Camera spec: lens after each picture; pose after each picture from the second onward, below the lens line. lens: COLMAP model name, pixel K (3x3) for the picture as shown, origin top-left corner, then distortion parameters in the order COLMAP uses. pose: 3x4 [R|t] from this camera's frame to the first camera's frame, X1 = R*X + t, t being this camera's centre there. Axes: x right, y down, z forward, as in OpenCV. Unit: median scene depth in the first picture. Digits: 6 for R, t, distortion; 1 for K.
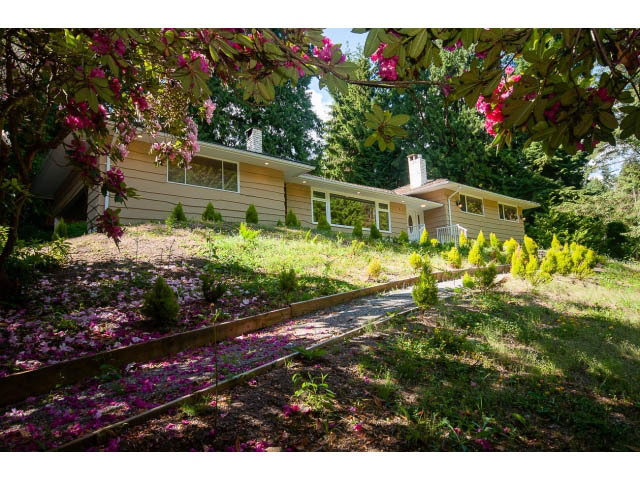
lens RADIAL K [[281.1, 0, 320.0], [0, 281.1, 240.0], [0, 0, 1]] dist [0.034619, -0.020342]
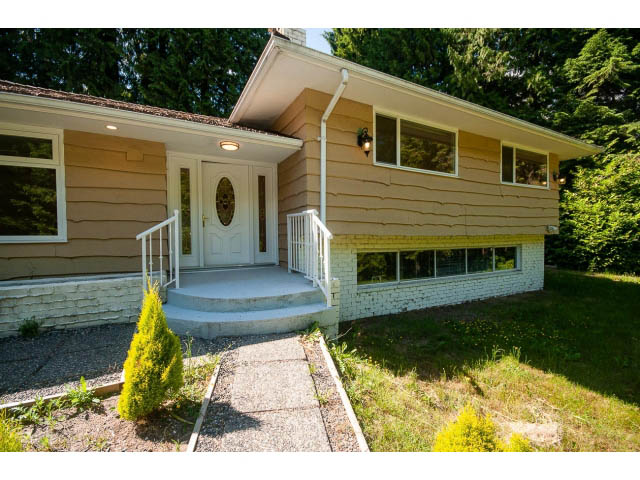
lens RADIAL K [[281.1, 0, 320.0], [0, 281.1, 240.0], [0, 0, 1]] dist [0.034619, -0.020342]
pose [[0.998281, 0.000991, -0.058600, 0.302294], [0.007204, 0.990201, 0.139461, -0.038729], [0.058163, -0.139643, 0.988492, 0.428309]]
